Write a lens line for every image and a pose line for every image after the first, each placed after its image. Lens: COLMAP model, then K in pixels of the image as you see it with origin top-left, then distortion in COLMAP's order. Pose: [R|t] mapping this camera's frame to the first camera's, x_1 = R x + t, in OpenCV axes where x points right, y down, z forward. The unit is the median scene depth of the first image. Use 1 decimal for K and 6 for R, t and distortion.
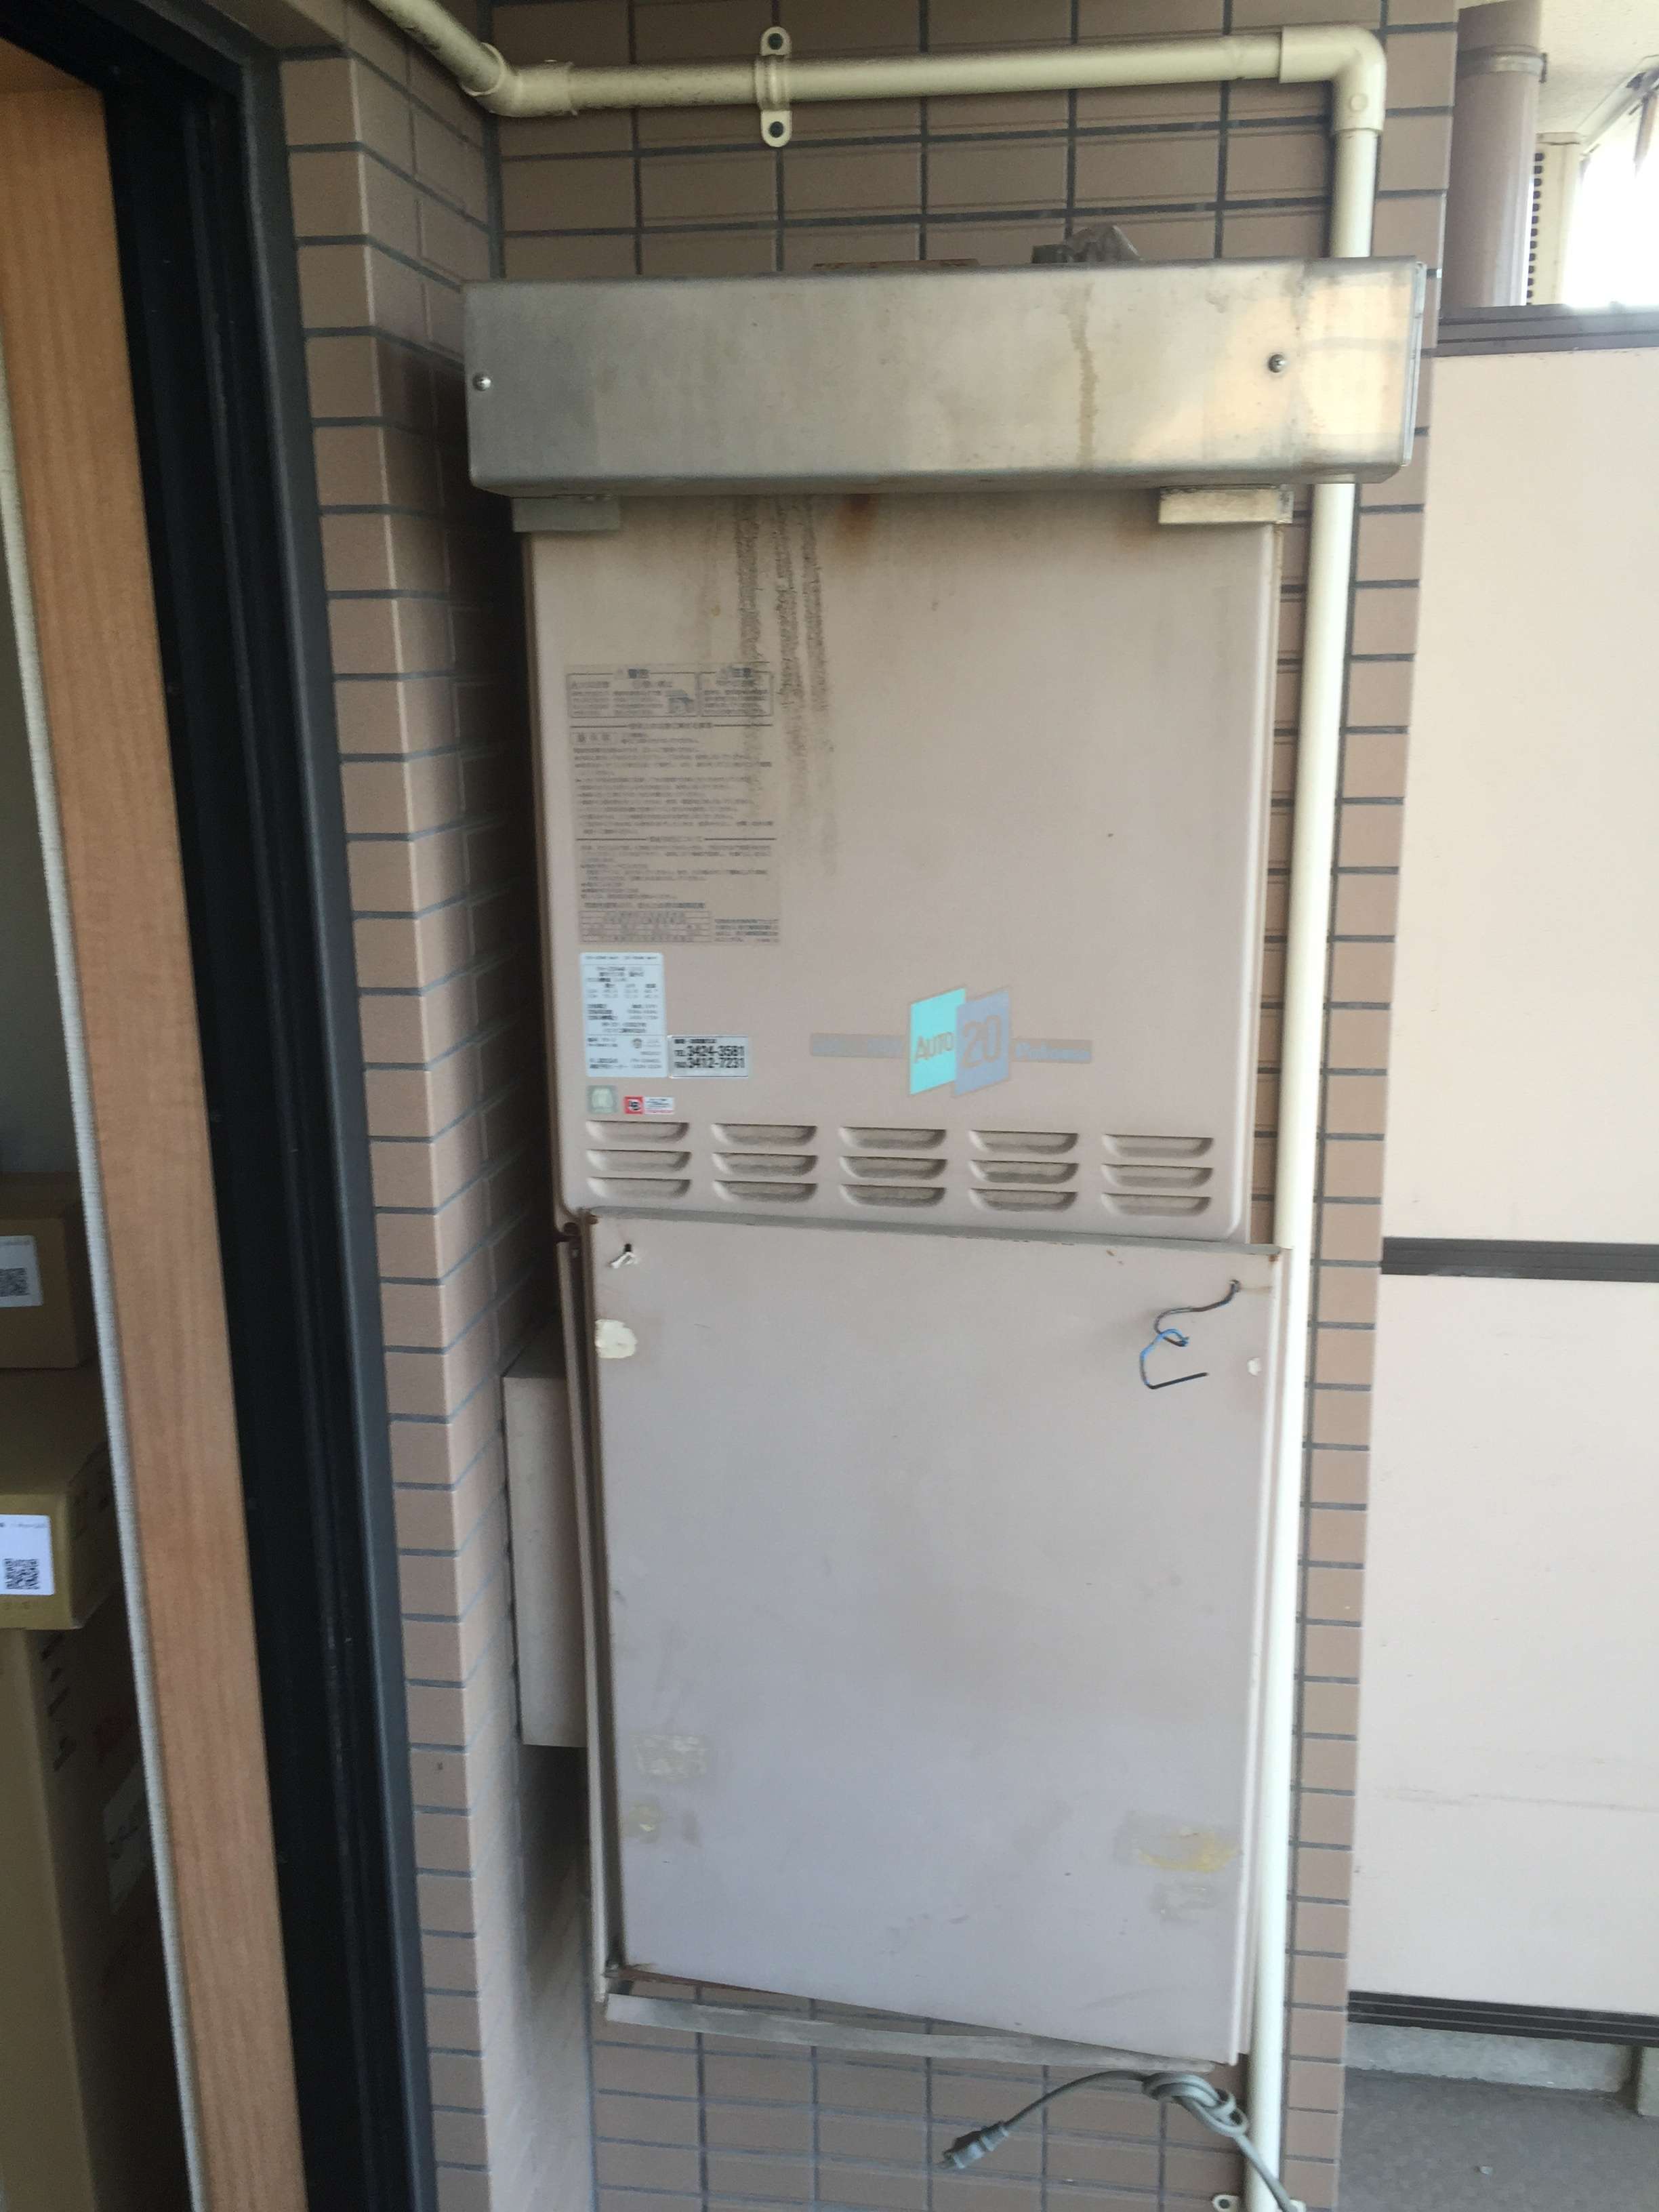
lens RADIAL K [[1900.0, 0, 817.4], [0, 1900.0, 1097.7], [0, 0, 1]] dist [-0.004071, -0.013999]
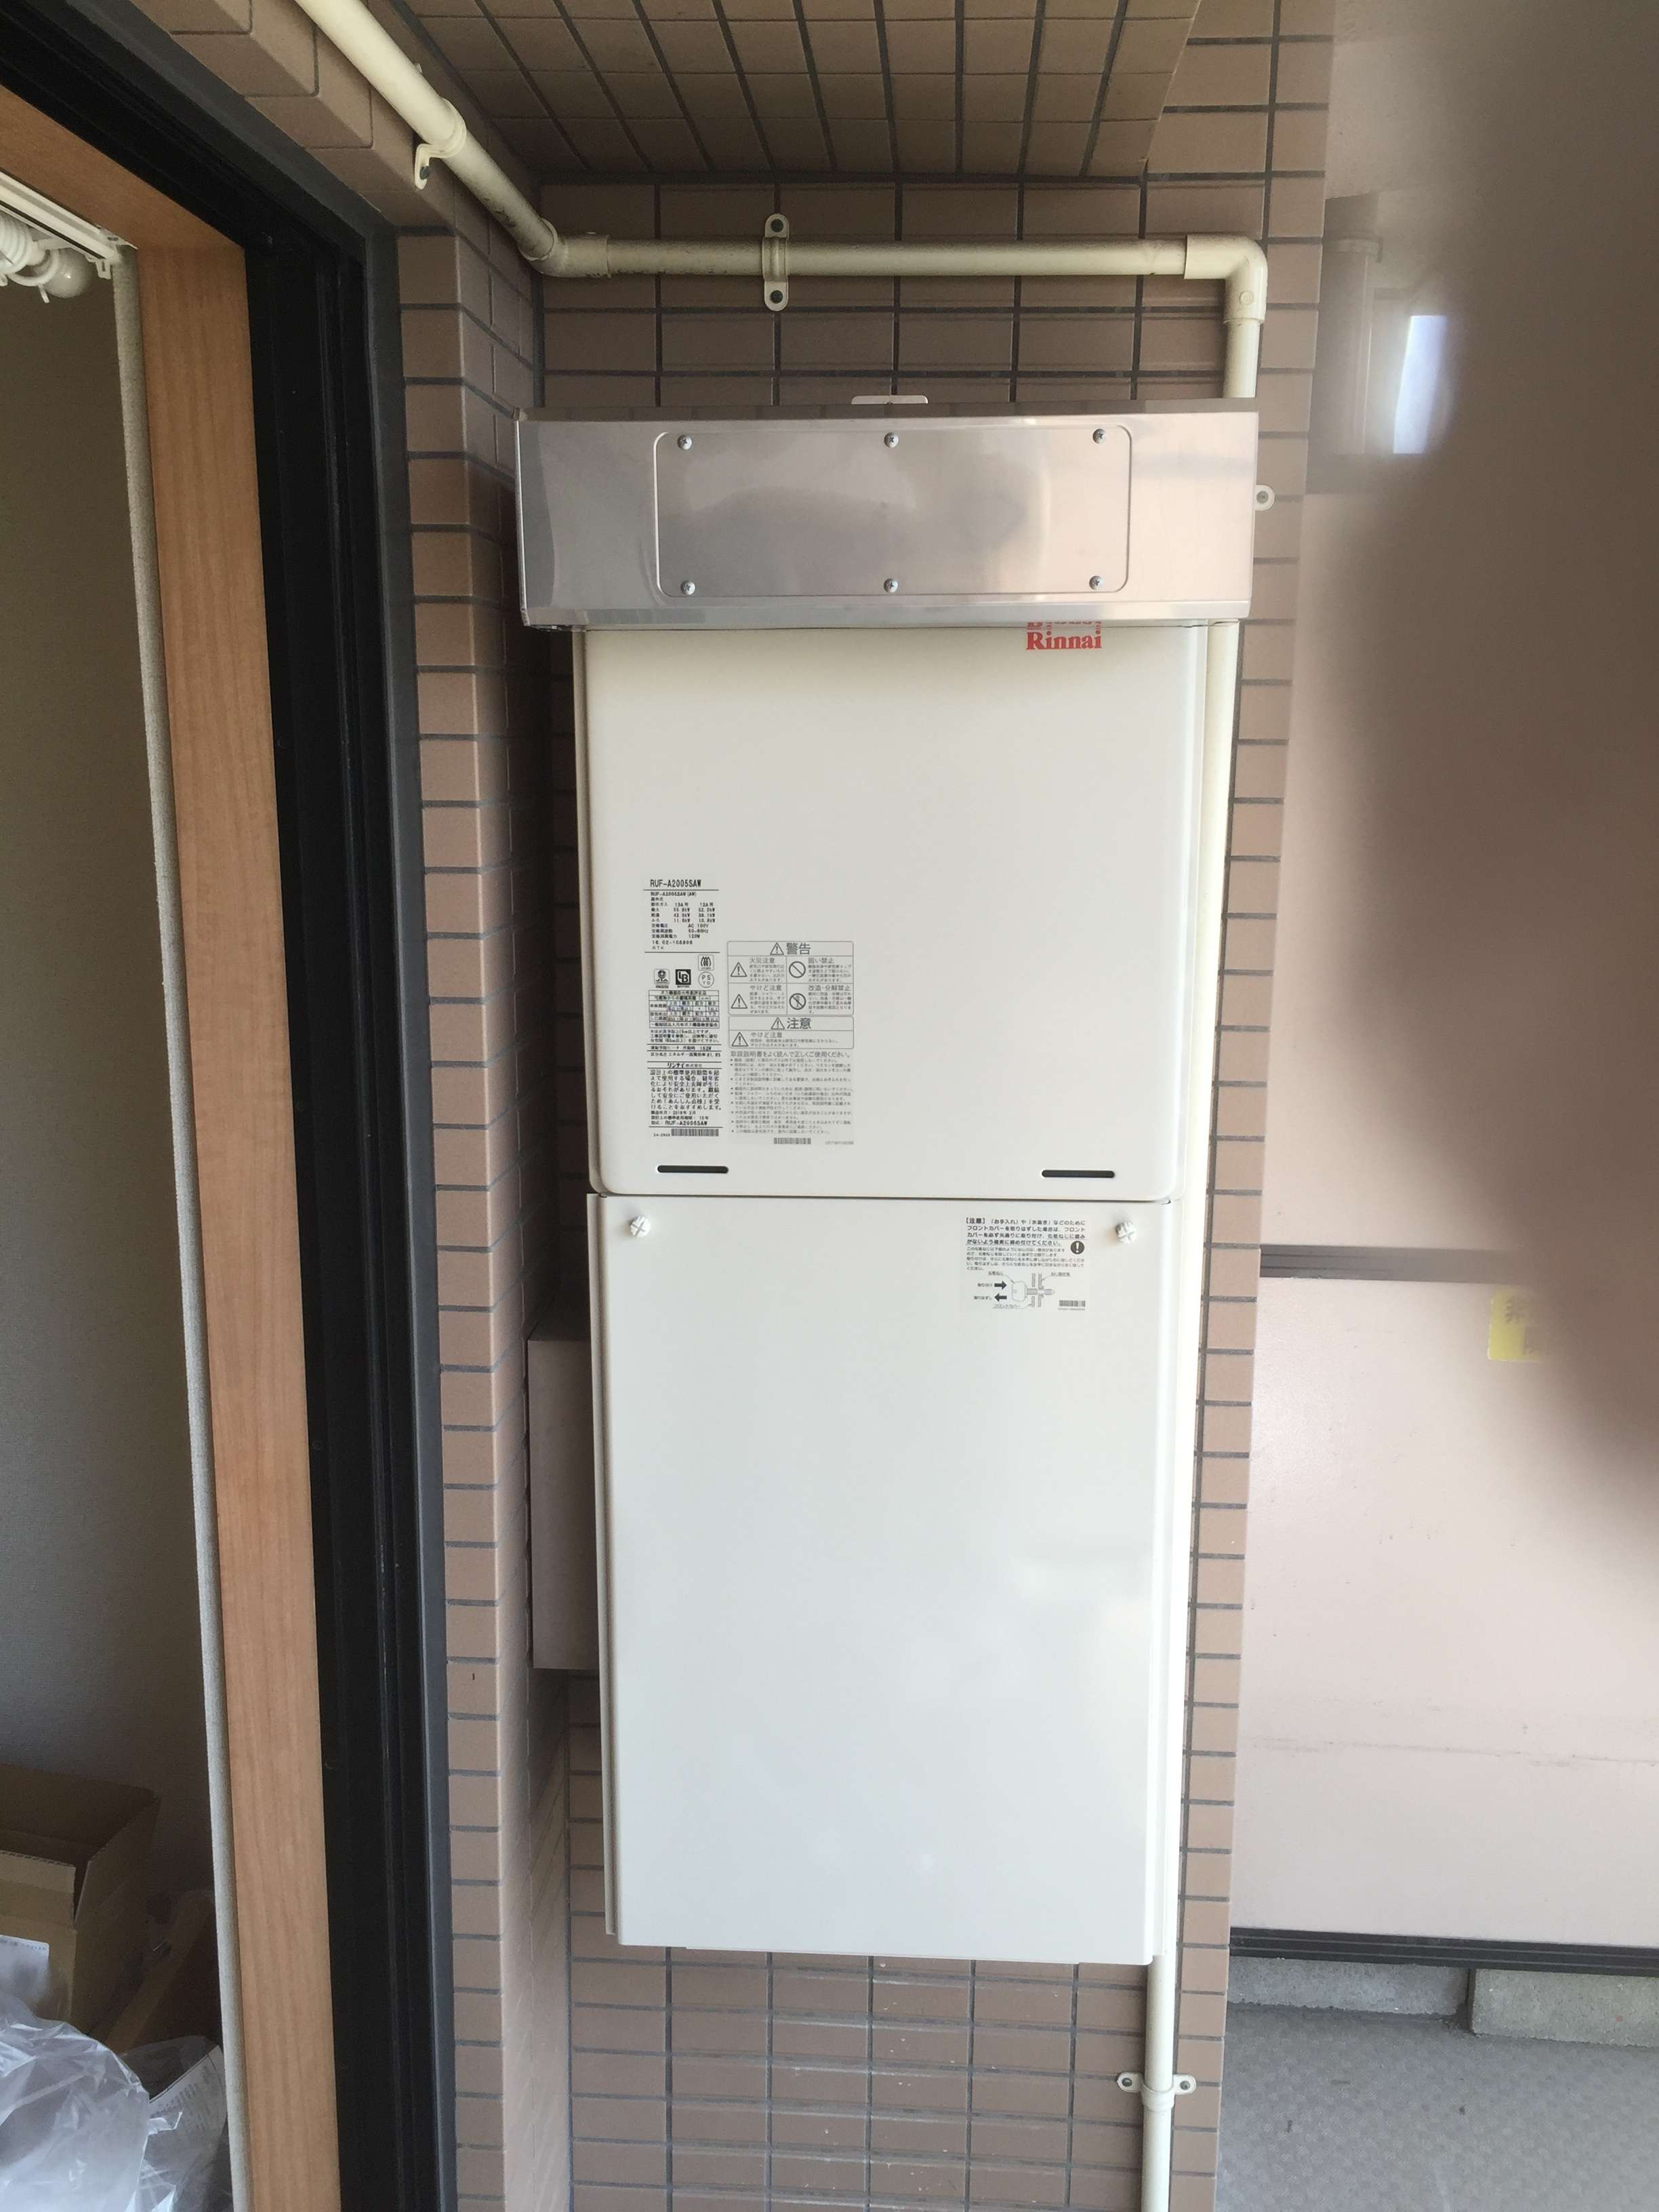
lens RADIAL K [[1900.0, 0, 840.3], [0, 1900.0, 1116.3], [0, 0, 1]] dist [-0.004071, -0.013999]
pose [[0.995432, 0.004468, 0.095374, -0.091111], [-0.001343, 0.999461, -0.032806, 0.050672], [-0.095469, 0.032528, 0.994901, -0.187288]]
